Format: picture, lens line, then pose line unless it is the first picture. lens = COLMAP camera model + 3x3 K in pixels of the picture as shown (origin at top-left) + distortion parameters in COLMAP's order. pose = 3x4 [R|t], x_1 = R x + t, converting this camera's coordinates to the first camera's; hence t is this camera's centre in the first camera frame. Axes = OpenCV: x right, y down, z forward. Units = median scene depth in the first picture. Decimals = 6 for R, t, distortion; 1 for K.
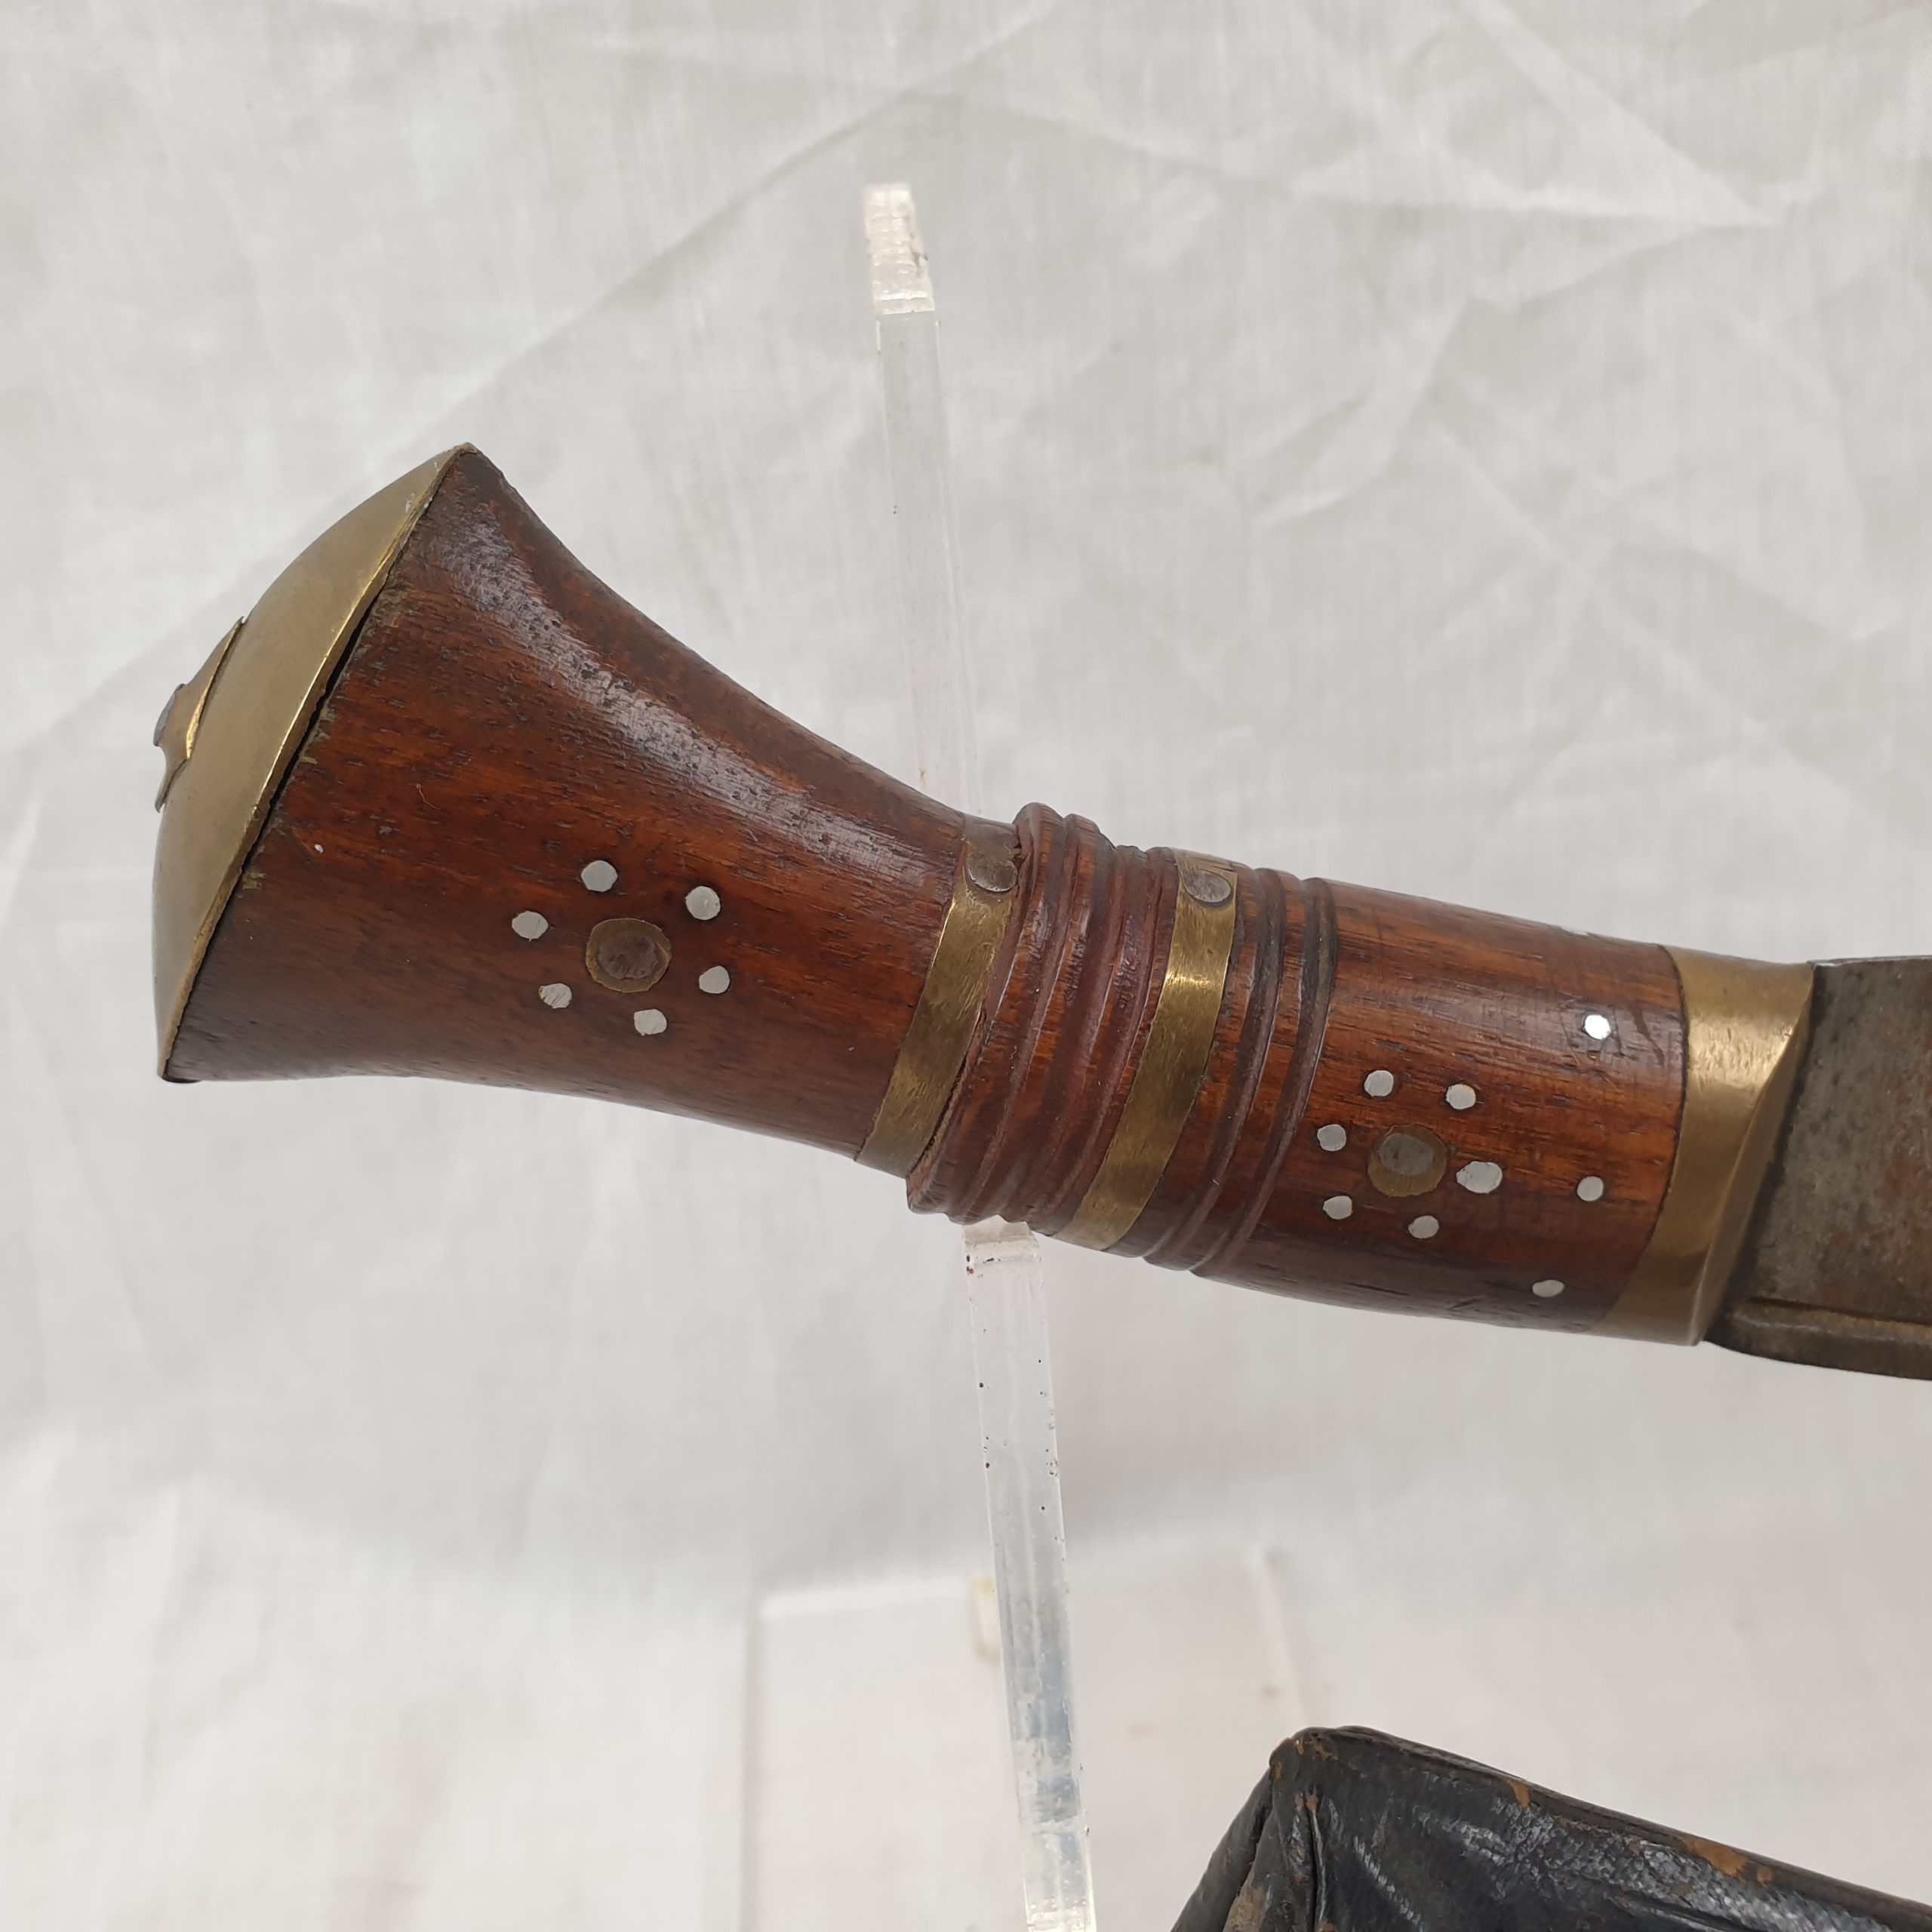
lens RADIAL K [[2106.4, 0, 950.7], [0, 2106.4, 980.8], [0, 0, 1]] dist [-0.041837, 0.000000]
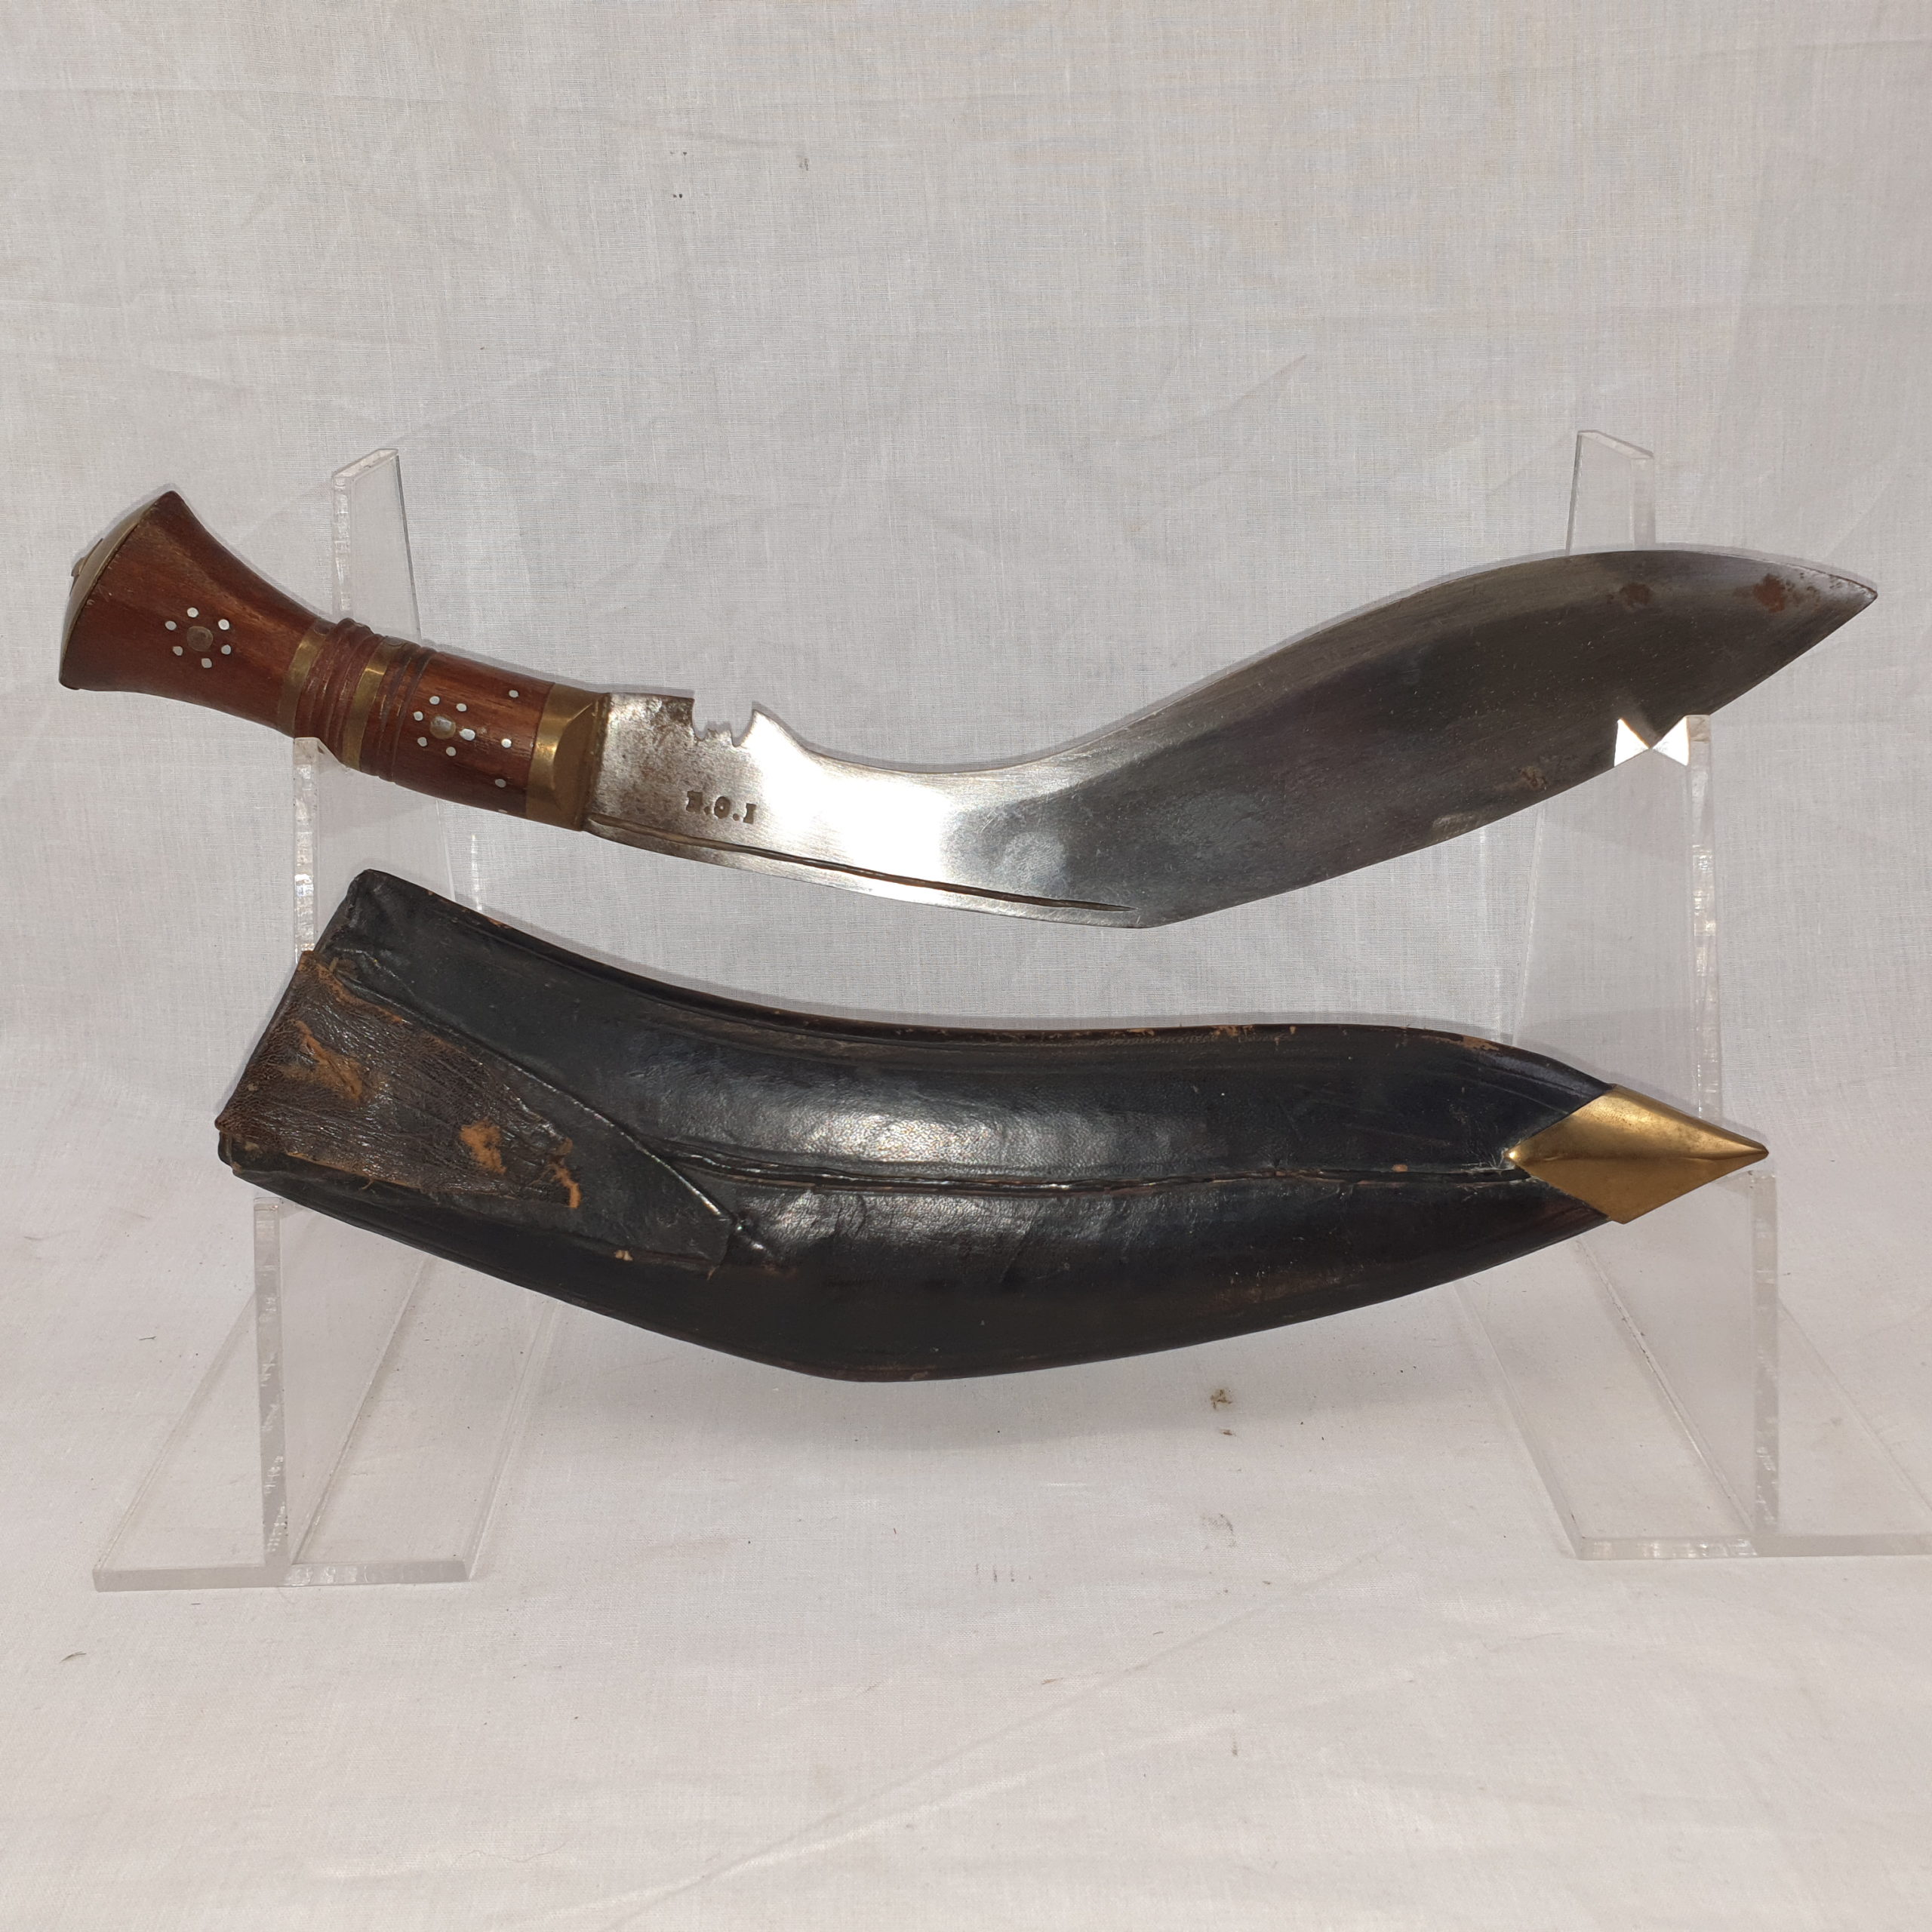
lens RADIAL K [[2019.3, 0, 991.5], [0, 2019.3, 1005.7], [0, 0, 1]] dist [-0.022012, 0.000000]
pose [[0.998001, 0.061919, -0.012635, 0.721952], [-0.063186, 0.981028, -0.183282, 0.654360], [0.001047, 0.183714, 0.982979, -1.237260]]
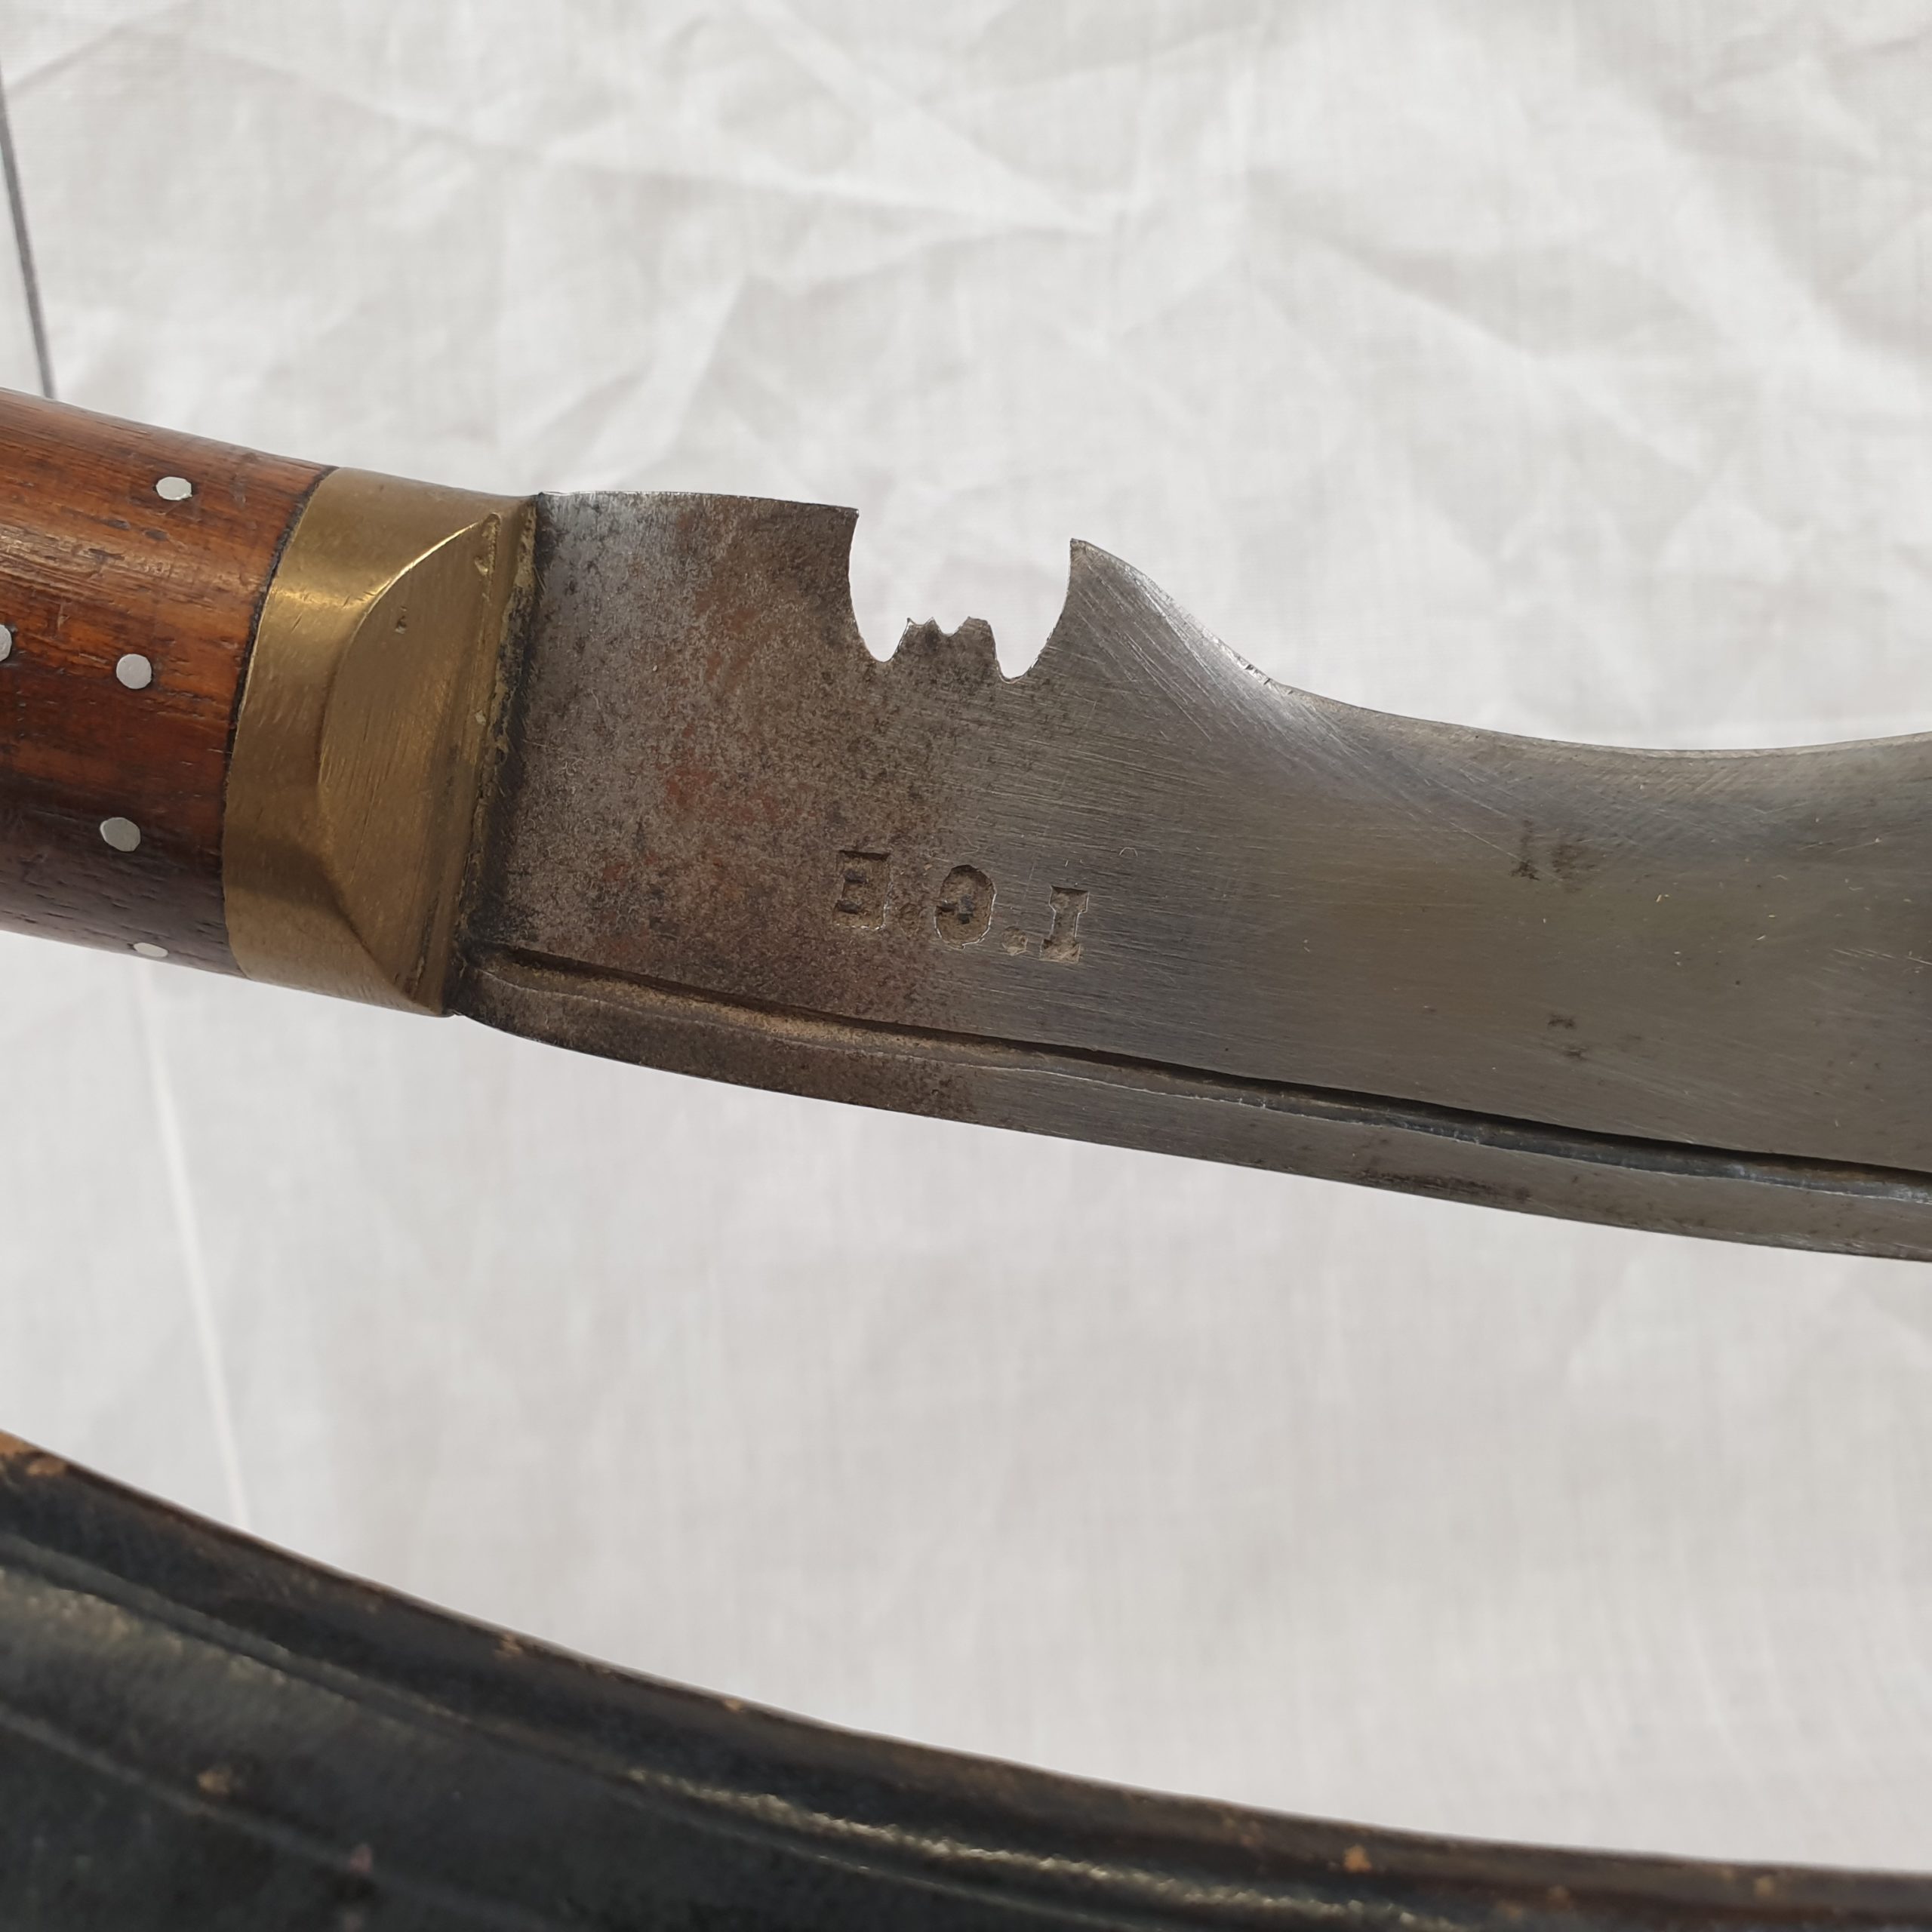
lens RADIAL K [[2106.4, 0, 966.5], [0, 2106.4, 997.5], [0, 0, 1]] dist [-0.041837, 0.000000]
pose [[0.998459, 0.025821, -0.049130, 0.438451], [-0.039126, 0.955282, -0.293097, 0.288703], [0.039365, 0.294567, 0.954820, 0.202704]]
